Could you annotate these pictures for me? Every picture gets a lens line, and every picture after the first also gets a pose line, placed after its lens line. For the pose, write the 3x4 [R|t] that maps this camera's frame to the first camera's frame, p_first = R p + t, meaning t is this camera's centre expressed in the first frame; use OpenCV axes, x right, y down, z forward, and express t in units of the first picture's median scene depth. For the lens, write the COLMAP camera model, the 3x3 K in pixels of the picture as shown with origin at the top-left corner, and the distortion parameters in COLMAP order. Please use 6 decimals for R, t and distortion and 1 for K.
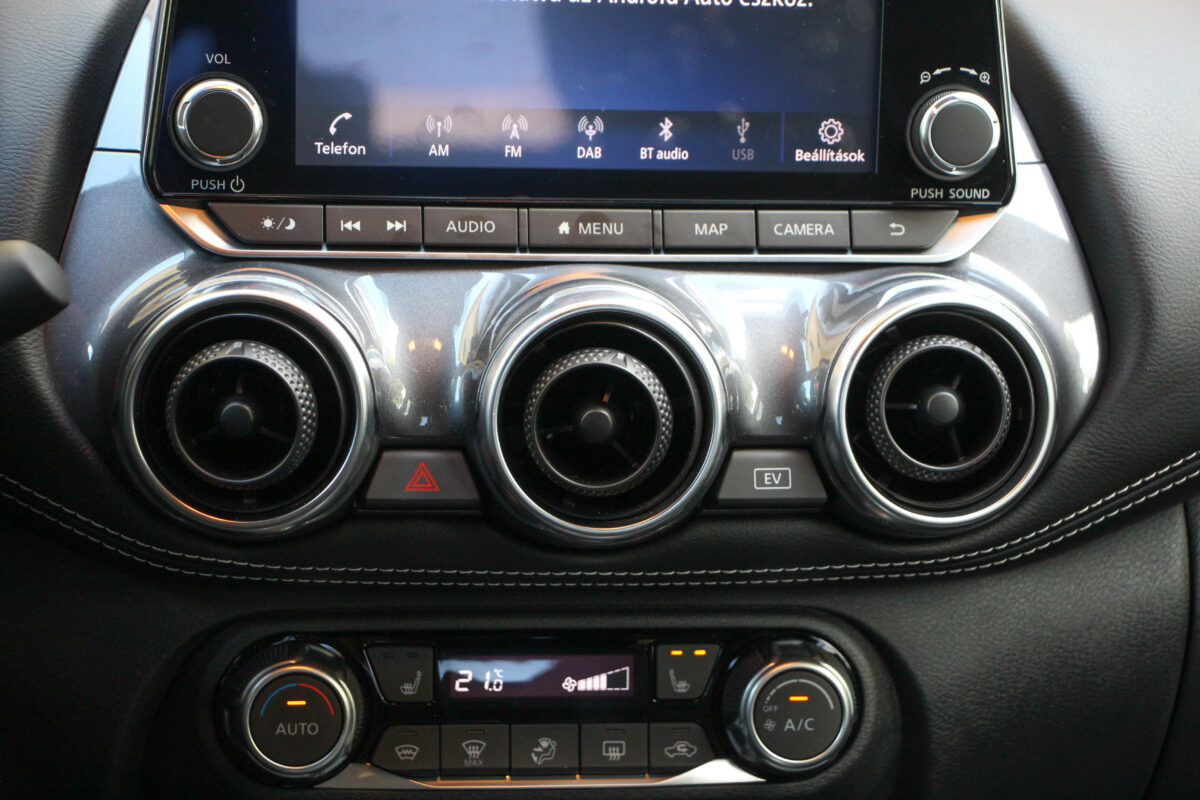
lens RADIAL K [[3699.6, 0, 603.2], [0, 3699.6, 398.0], [0, 0, 1]] dist [0.591833, 0.000000]
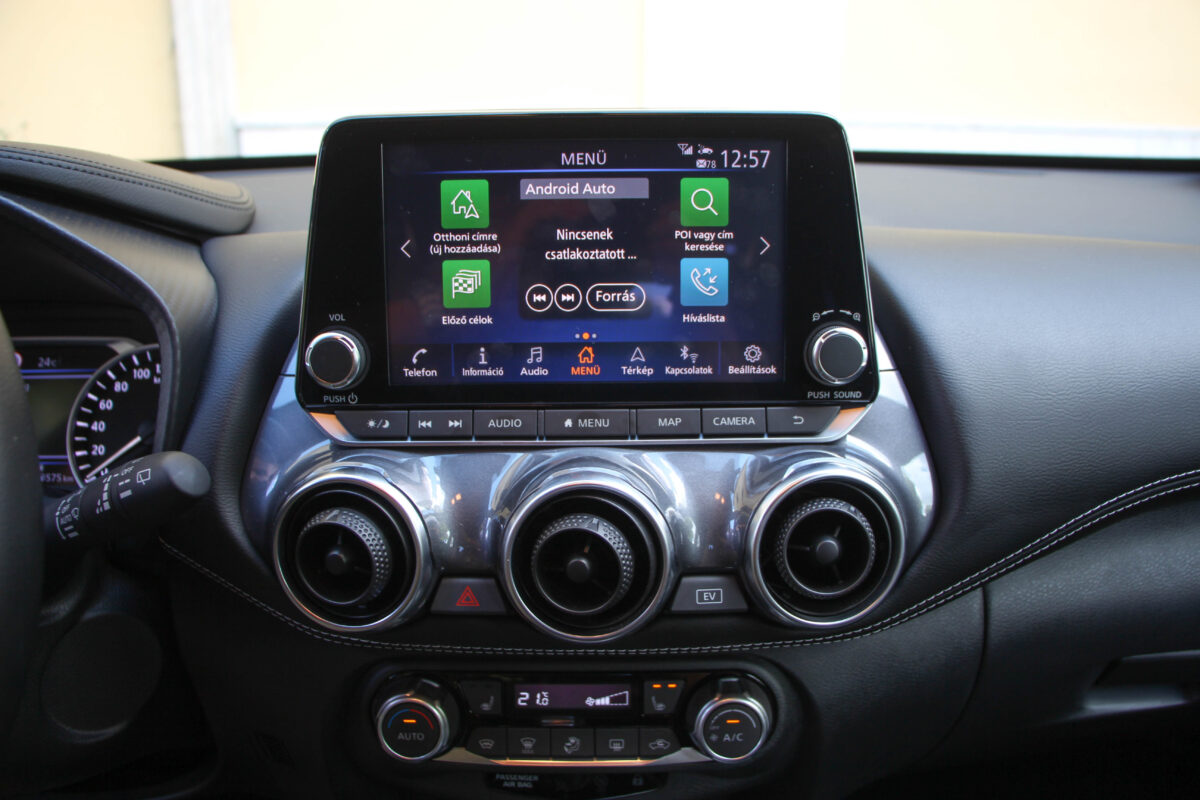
lens RADIAL K [[1017.3, 0, 596.6], [0, 1017.3, 406.8], [0, 0, 1]] dist [-0.145143, 0.001507]
pose [[0.986850, -0.004664, -0.161570, 0.065746], [0.010890, 0.999231, 0.037667, -0.067185], [0.161270, -0.038932, 0.986142, 0.600036]]
